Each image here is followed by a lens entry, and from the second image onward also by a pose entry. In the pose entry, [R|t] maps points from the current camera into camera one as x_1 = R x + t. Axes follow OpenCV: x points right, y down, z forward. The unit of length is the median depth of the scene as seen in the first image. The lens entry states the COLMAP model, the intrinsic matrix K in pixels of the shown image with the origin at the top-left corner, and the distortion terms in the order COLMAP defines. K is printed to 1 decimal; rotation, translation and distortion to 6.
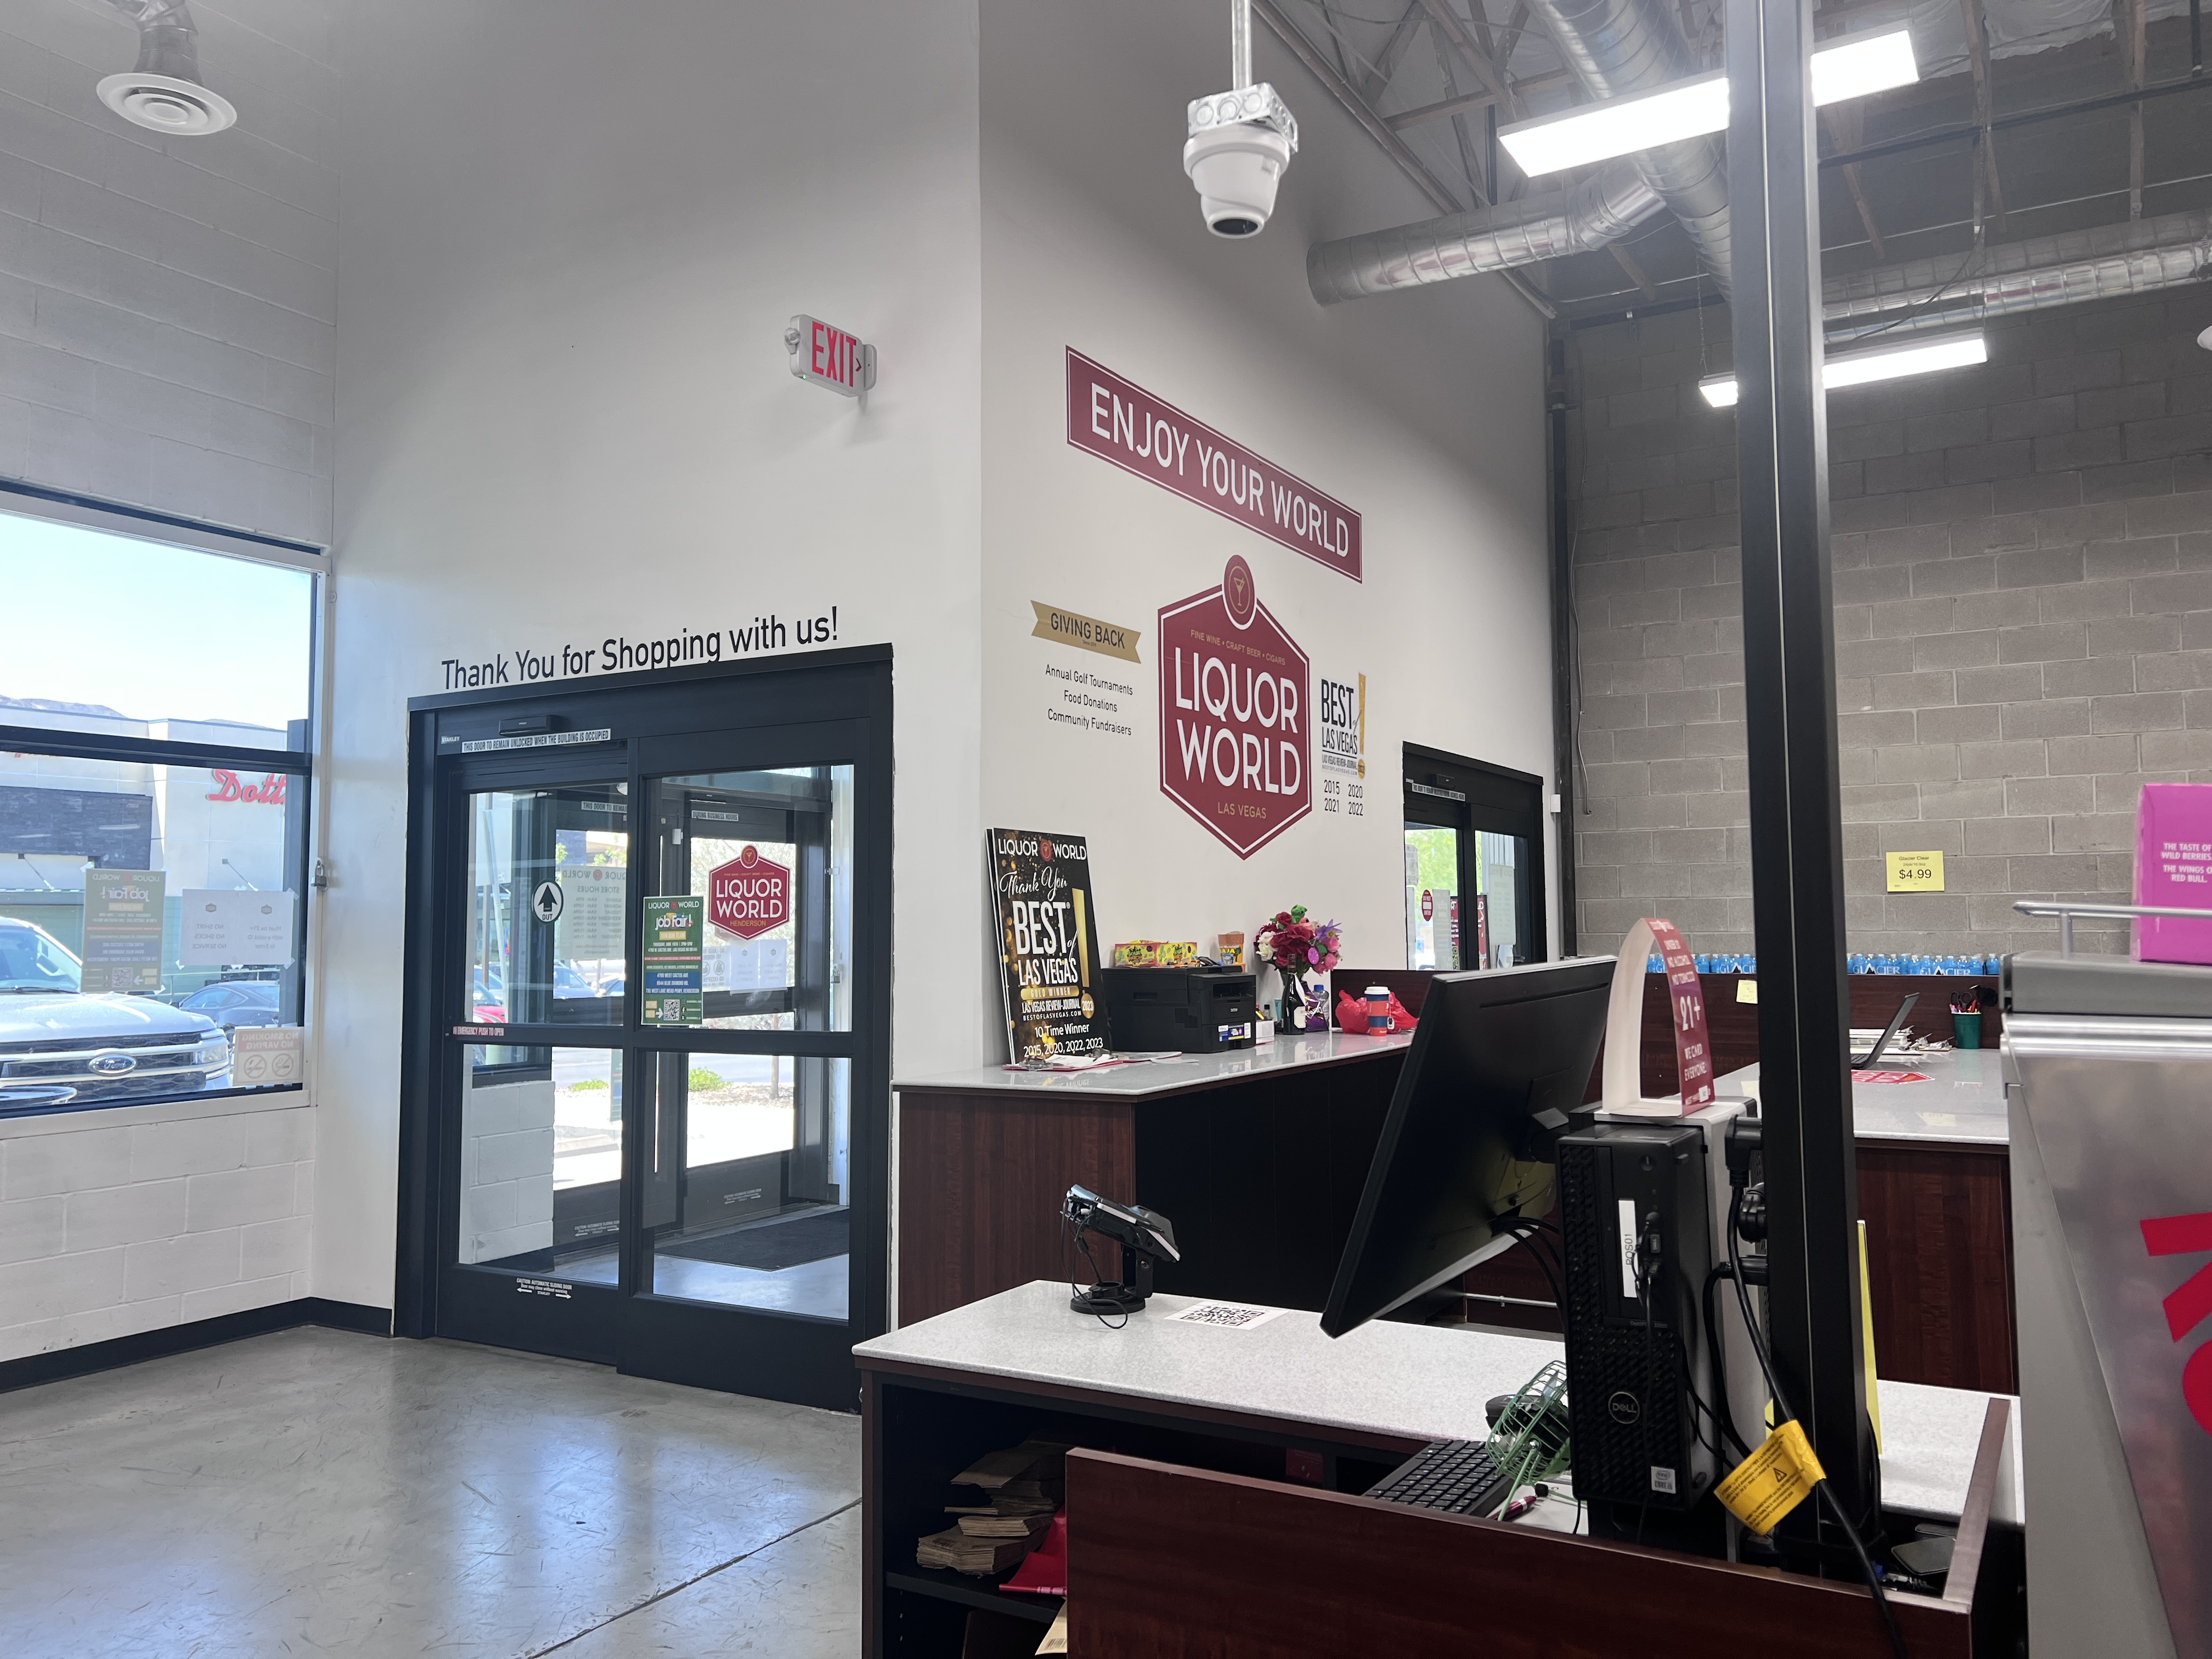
lens RADIAL K [[1654.1, 0, 1106.0], [0, 1654.1, 829.5], [0, 0, 1]] dist [0.211783, -0.458352]
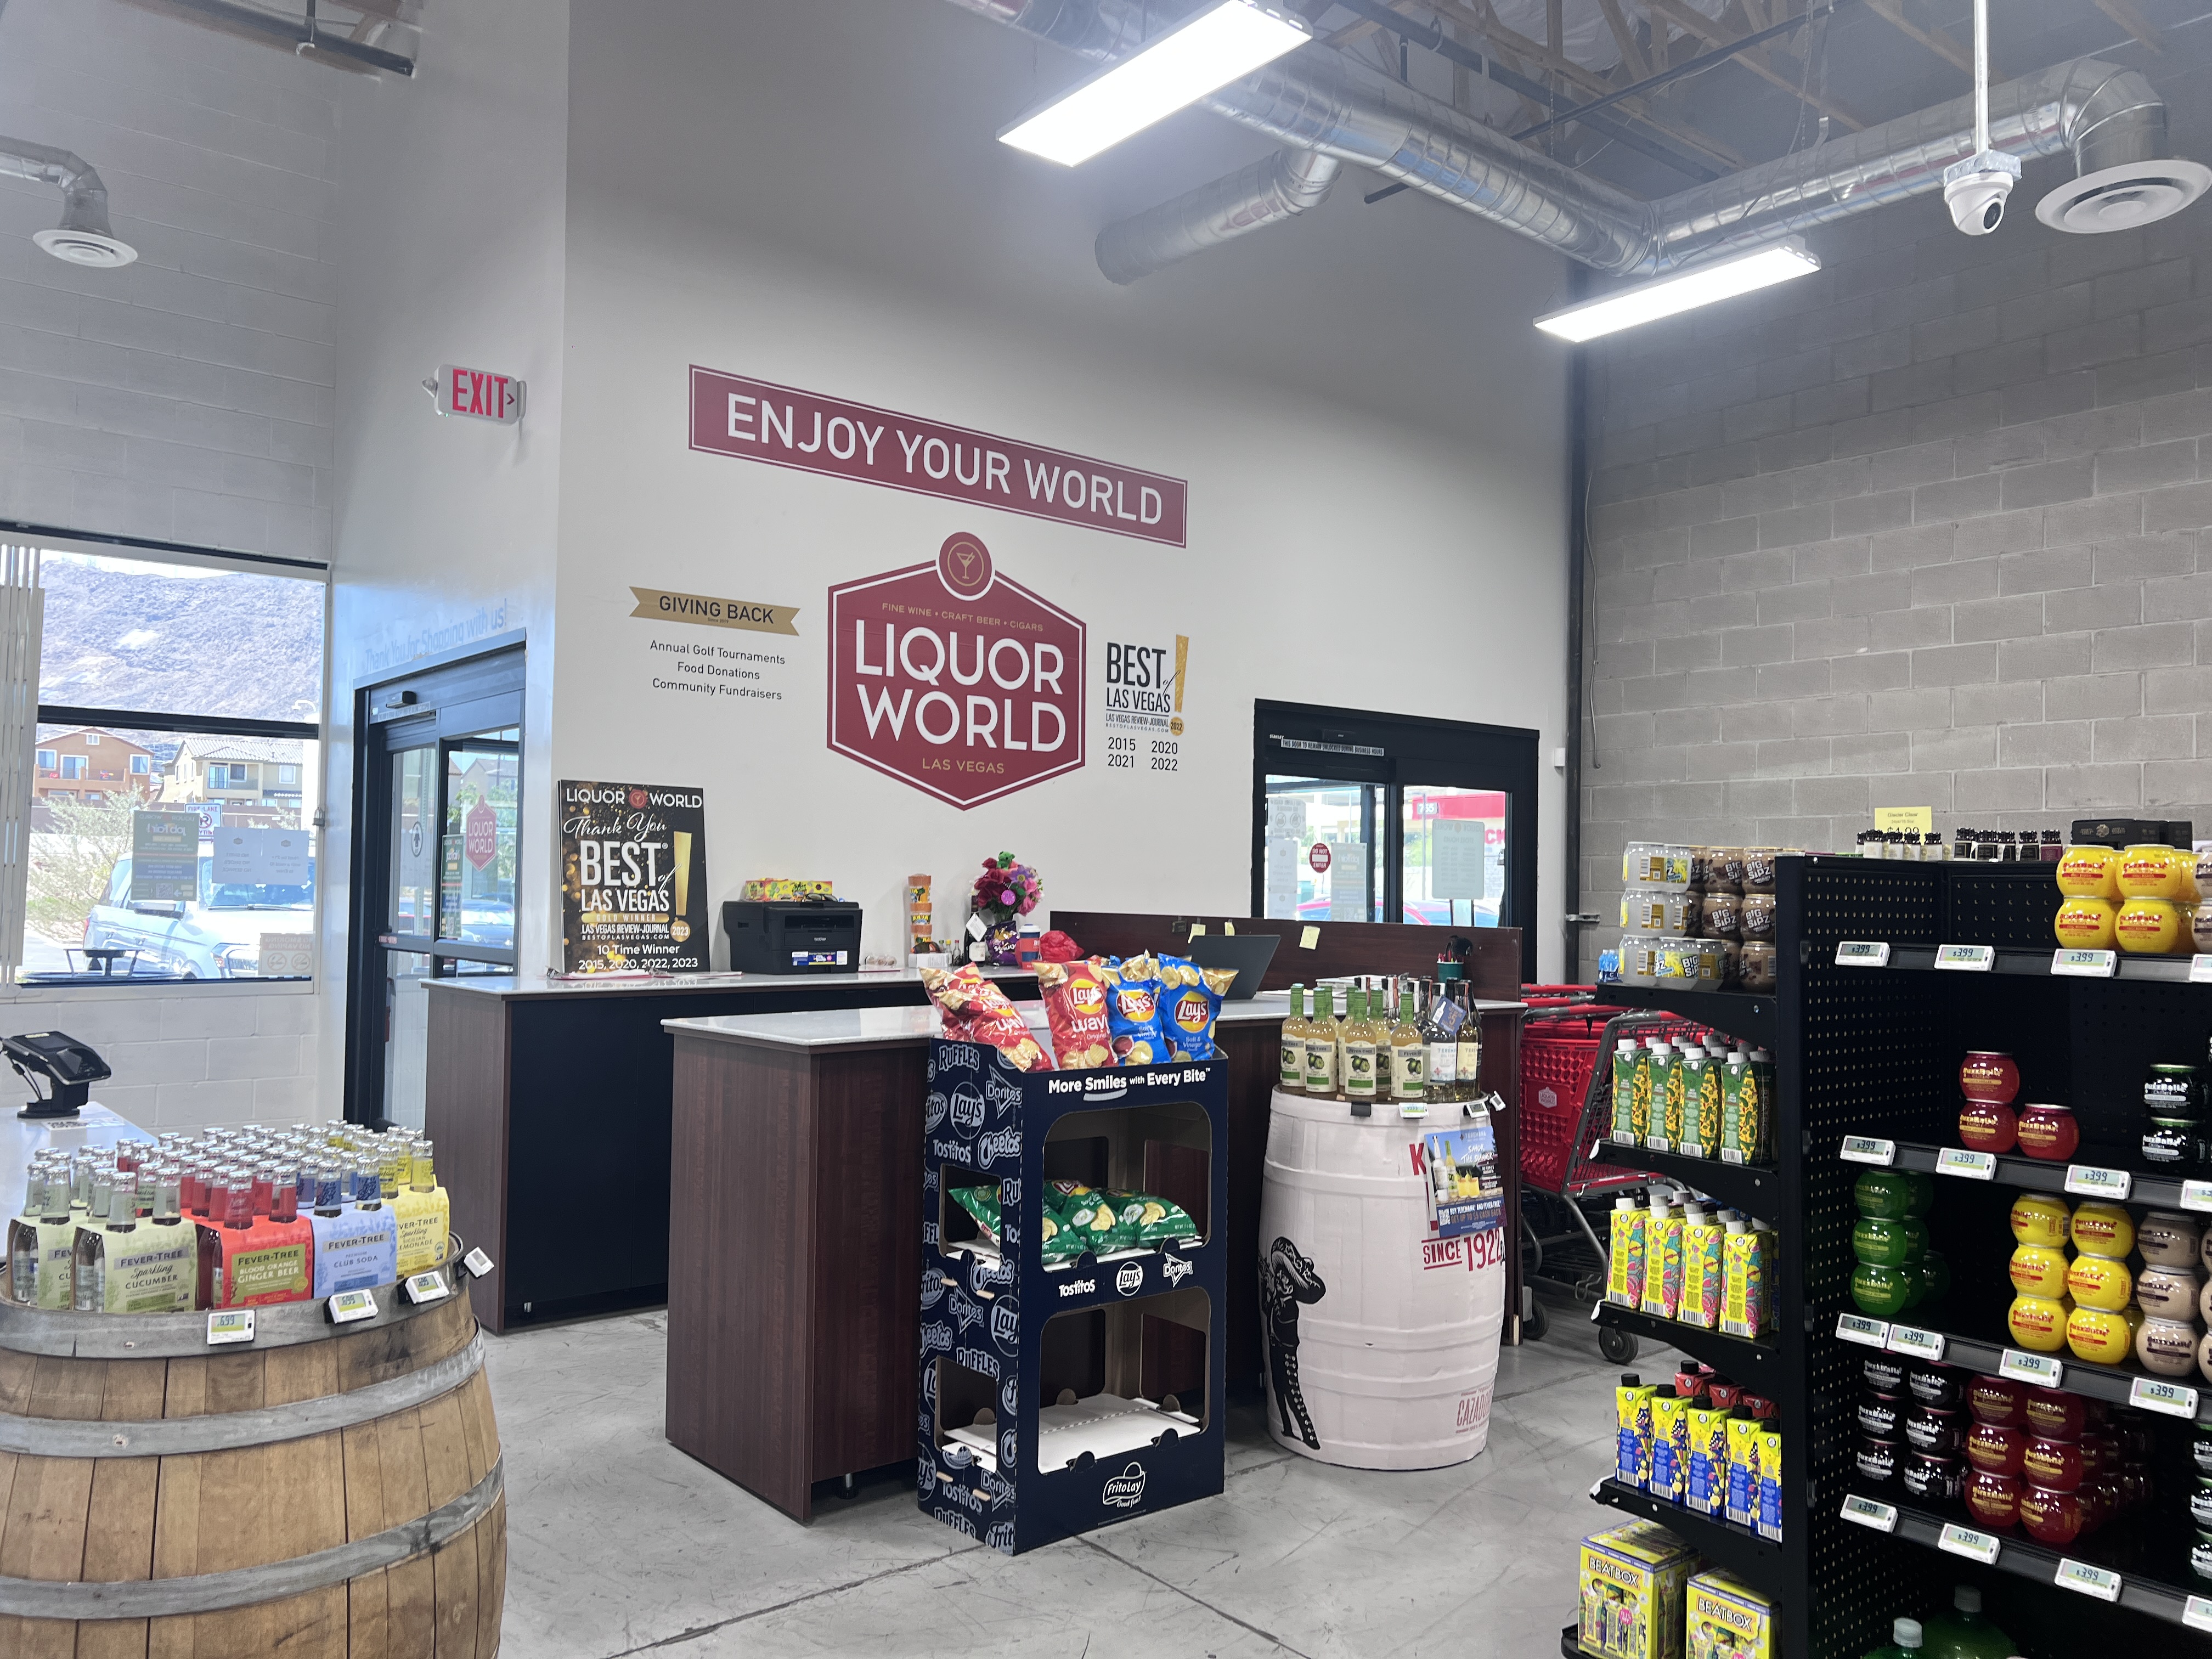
lens RADIAL K [[1671.5, 0, 1118.6], [0, 1671.5, 862.3], [0, 0, 1]] dist [0.168337, -0.350533]
pose [[0.934745, 0.015902, -0.354964, 0.597188], [-0.000365, 0.999041, 0.043794, 0.003982], [0.355319, -0.040807, 0.933854, -0.007877]]
